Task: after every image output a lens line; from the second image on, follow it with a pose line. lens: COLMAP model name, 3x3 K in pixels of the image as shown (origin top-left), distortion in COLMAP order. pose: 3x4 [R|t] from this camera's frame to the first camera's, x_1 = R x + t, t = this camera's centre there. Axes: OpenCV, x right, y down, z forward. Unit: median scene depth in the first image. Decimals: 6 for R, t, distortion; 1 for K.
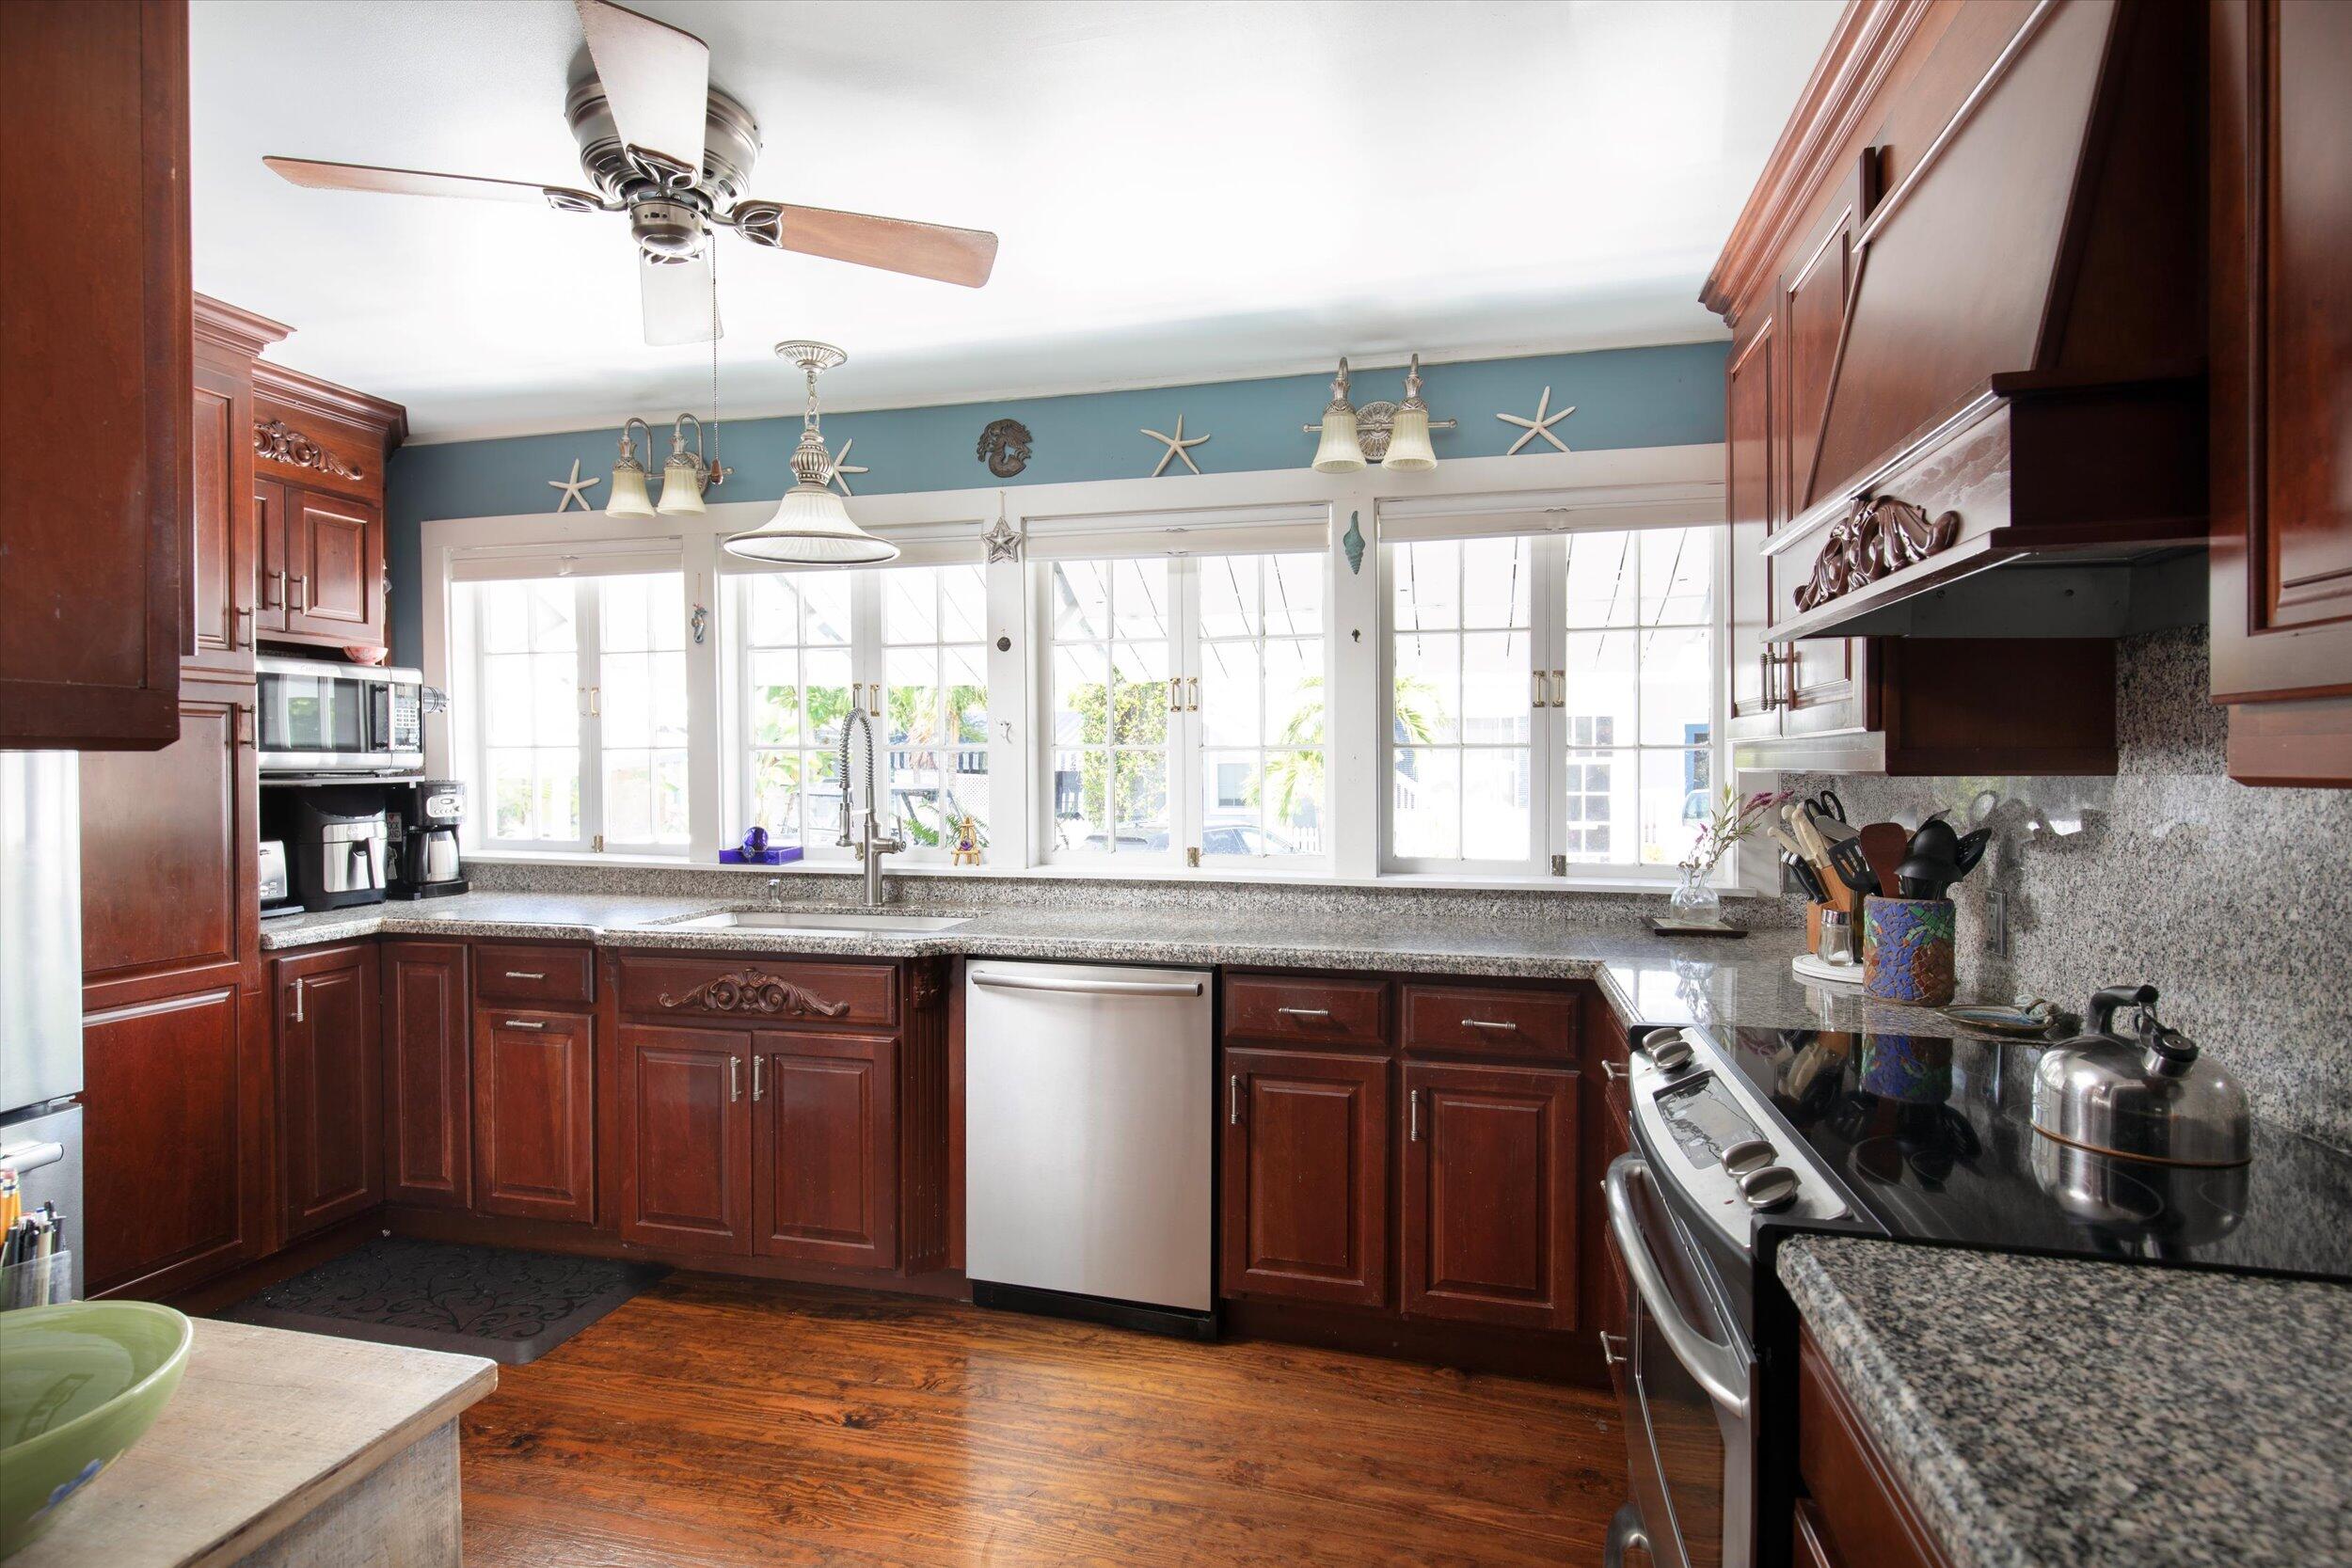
lens RADIAL K [[1187.1, 0, 1167.1], [0, 1187.1, 764.6], [0, 0, 1]] dist [-0.009370, 0.000832]
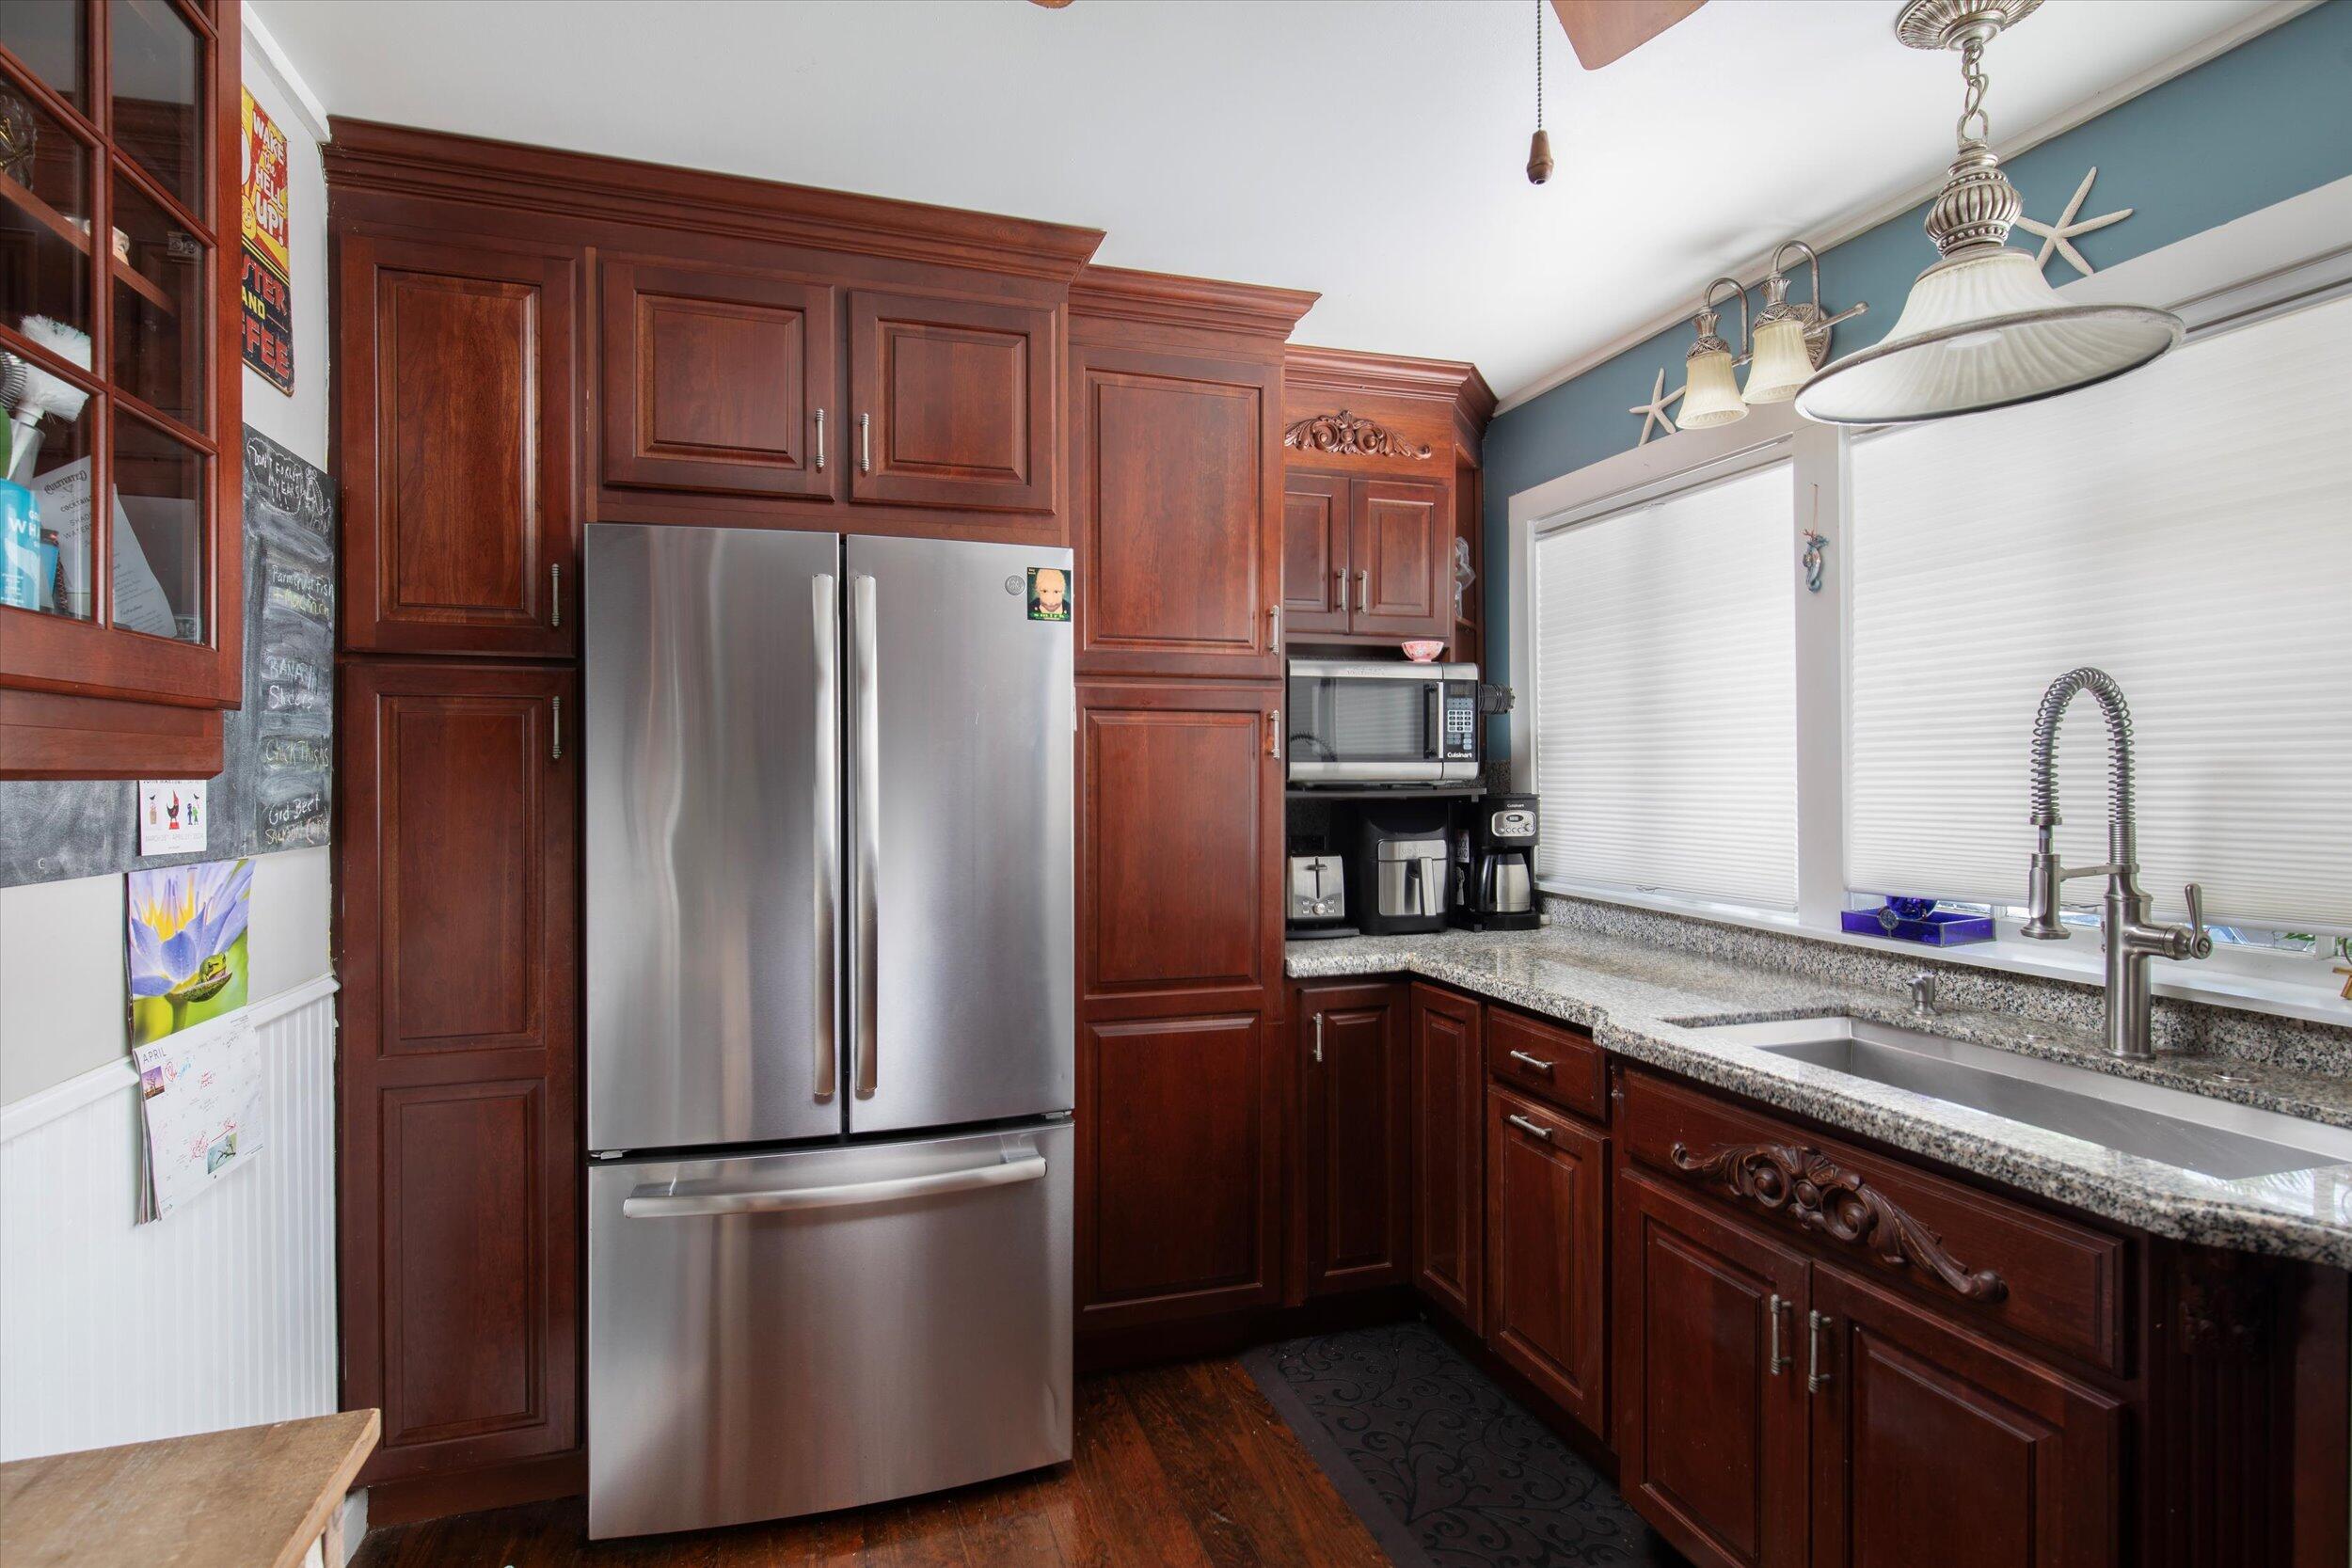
lens RADIAL K [[1187.1, 0, 1094.0], [0, 1187.1, 784.6], [0, 0, 1]] dist [-0.009370, 0.000832]
pose [[0.510053, 0.008605, -0.860100, -0.040628], [0.001847, 0.999937, 0.011099, -0.003643], [0.860141, -0.007250, 0.510005, 0.364714]]
